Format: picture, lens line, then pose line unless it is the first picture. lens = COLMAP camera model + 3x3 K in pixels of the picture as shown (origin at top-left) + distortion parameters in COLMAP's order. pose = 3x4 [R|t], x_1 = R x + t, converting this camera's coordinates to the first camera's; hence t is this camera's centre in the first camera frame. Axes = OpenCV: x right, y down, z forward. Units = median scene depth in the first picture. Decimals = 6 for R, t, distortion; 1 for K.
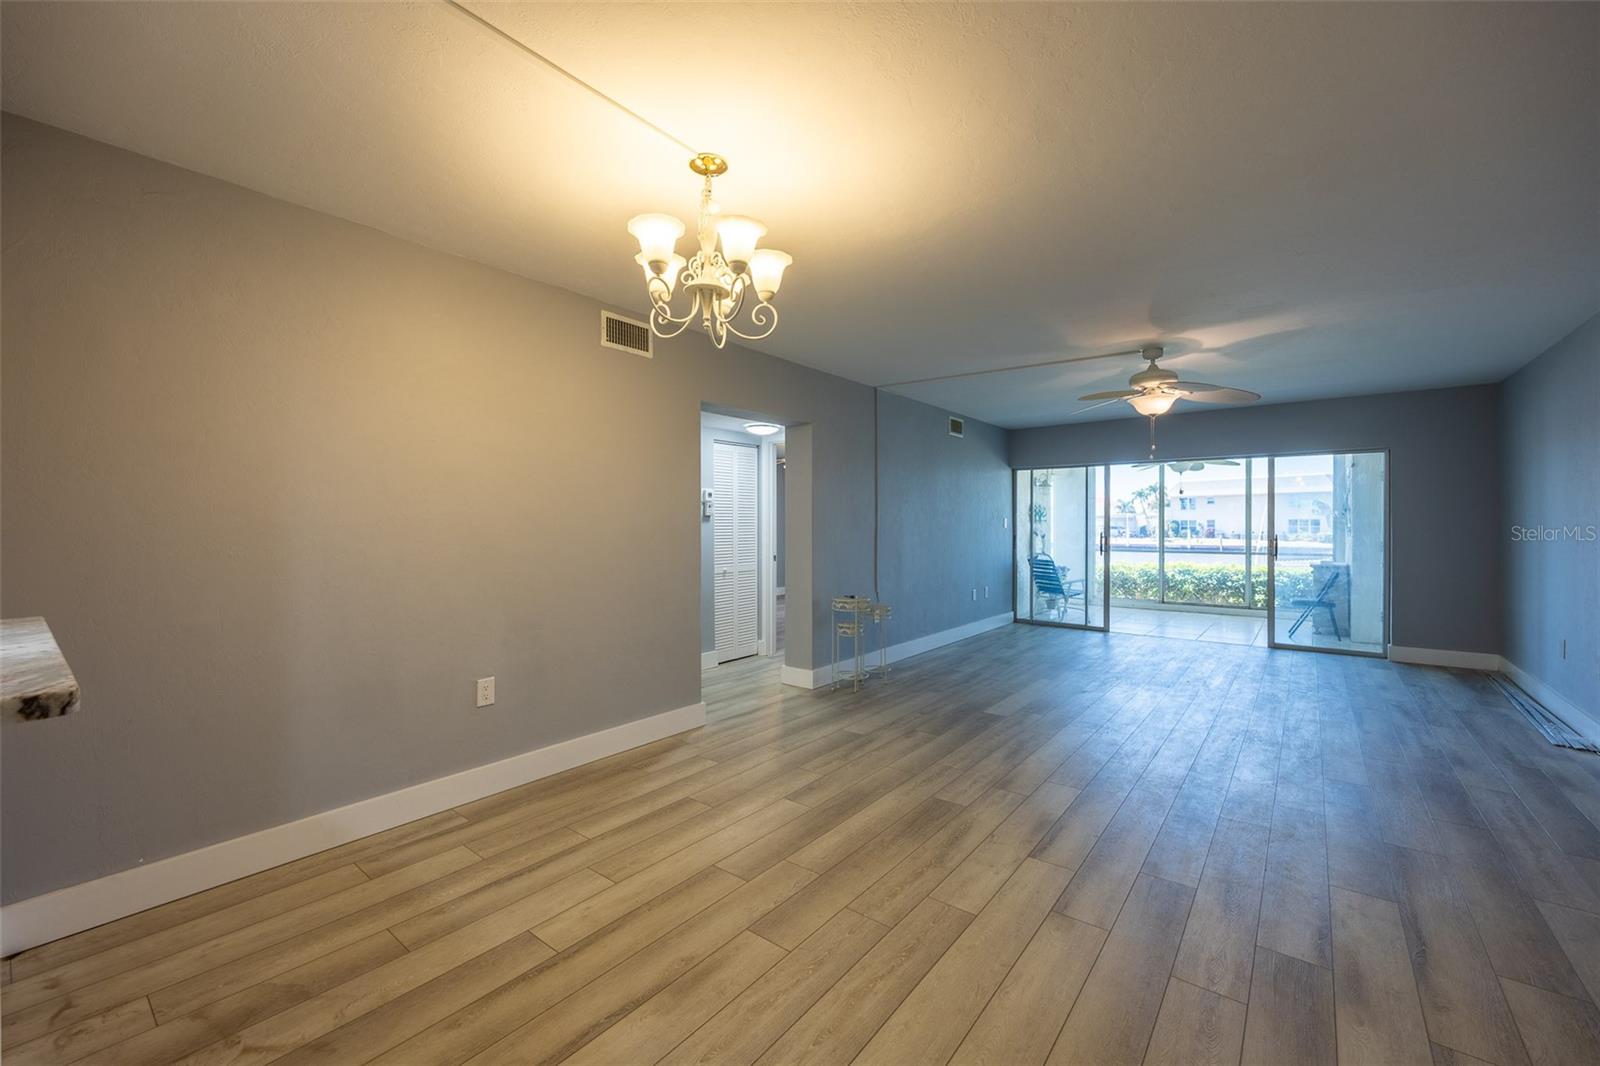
lens RADIAL K [[651.6, 0, 790.9], [0, 651.6, 525.3], [0, 0, 1]] dist [0.013322, -0.000099]
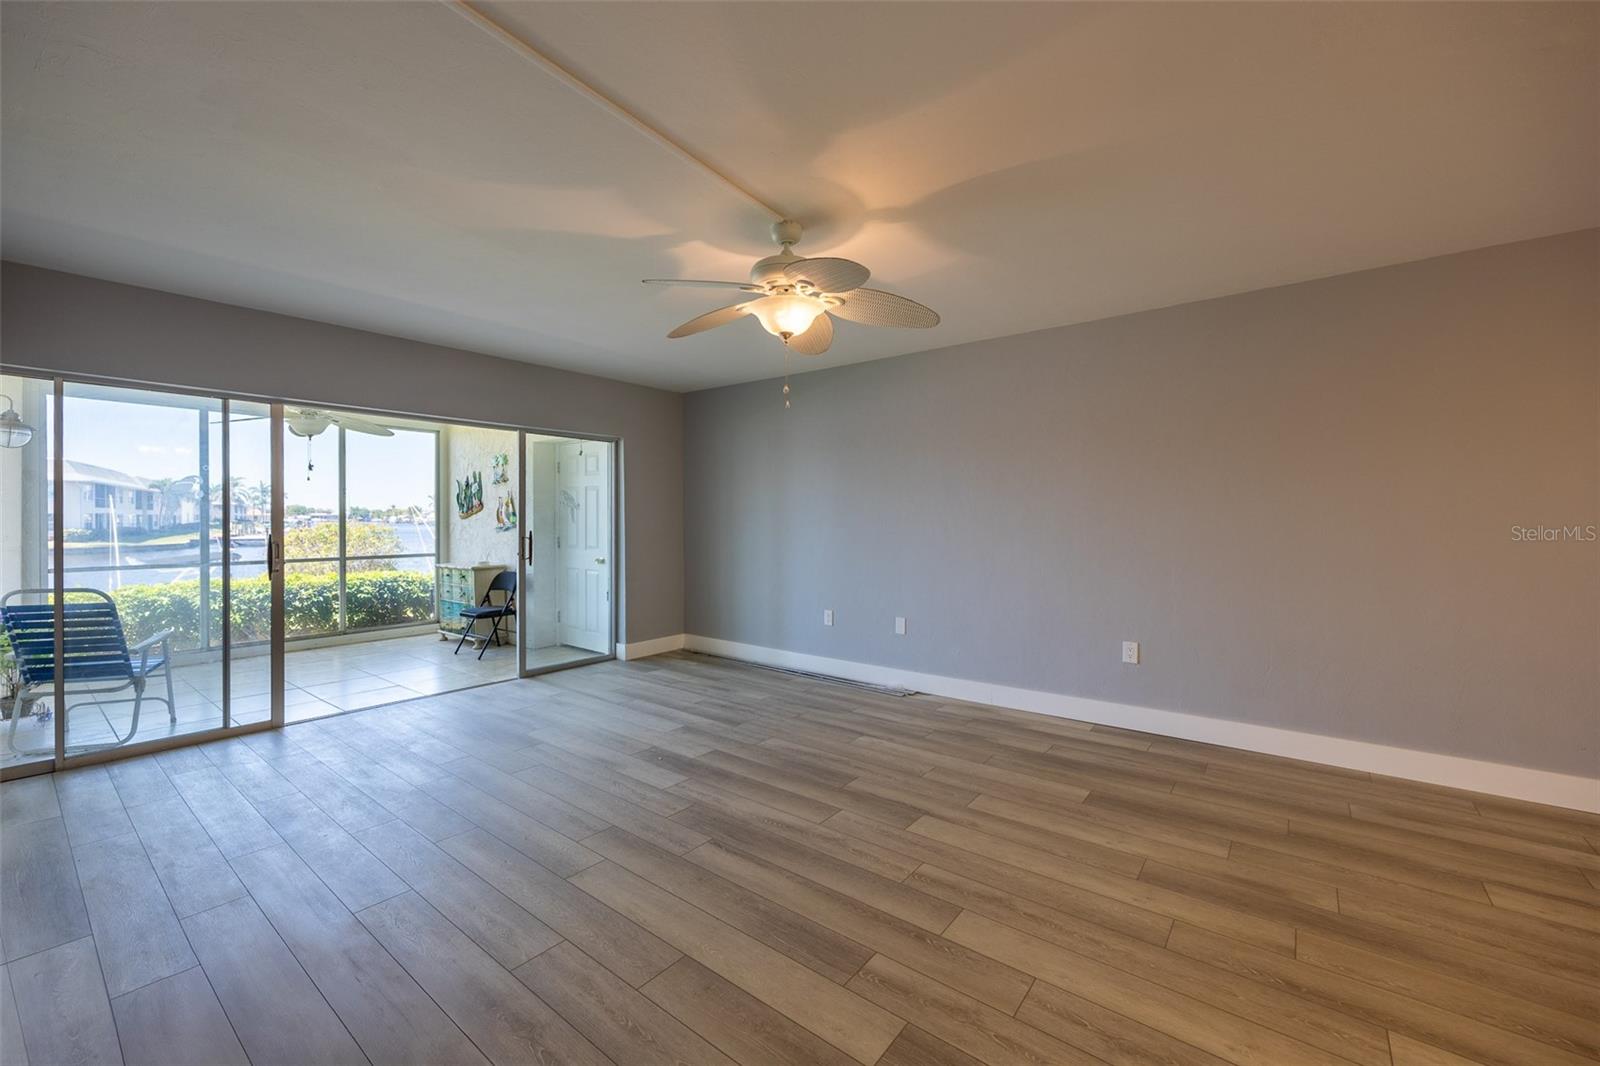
lens RADIAL K [[651.6, 0, 789.8], [0, 651.6, 522.6], [0, 0, 1]] dist [0.013322, -0.000099]
pose [[0.008169, -0.009286, 0.999924, -0.032272], [0.004759, 0.999946, 0.009247, -0.001991], [-0.999955, 0.004683, 0.008213, 0.627735]]
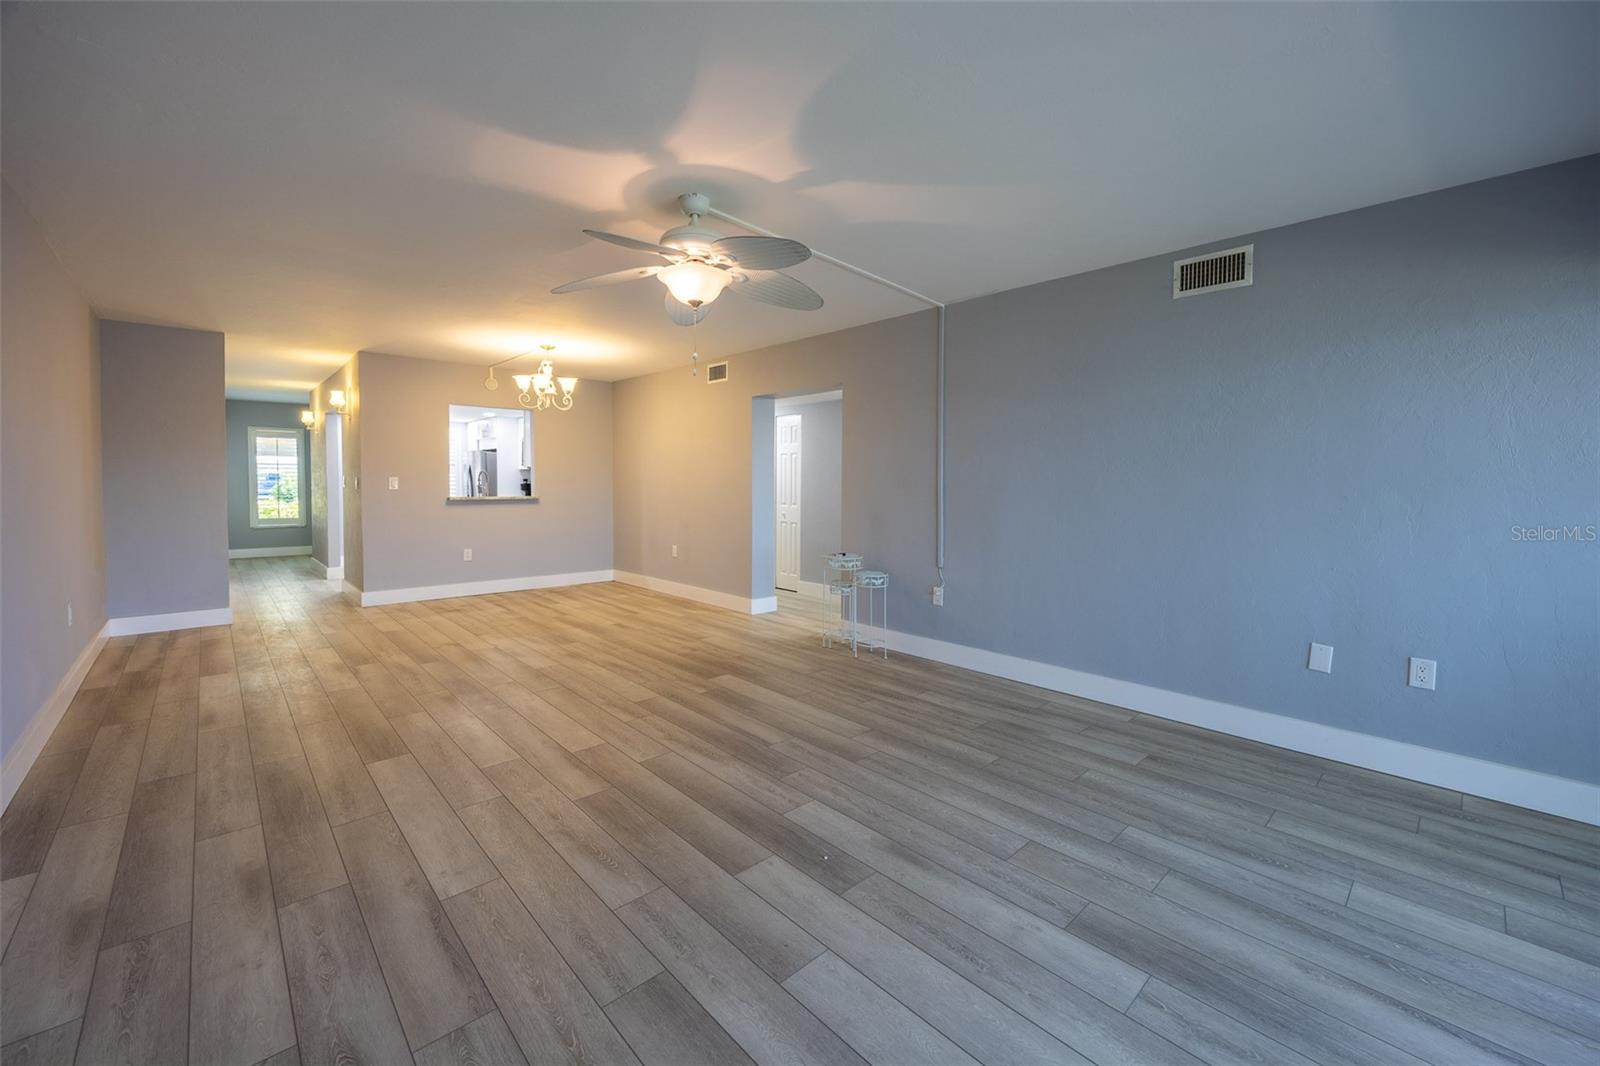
lens RADIAL K [[651.6, 0, 826.8], [0, 651.6, 505.3], [0, 0, 1]] dist [0.013322, -0.000099]
pose [[-0.128522, 0.034872, -0.991093, 0.738330], [-0.008137, 0.999311, 0.036216, 0.000648], [0.991673, 0.012719, -0.128150, 0.764850]]
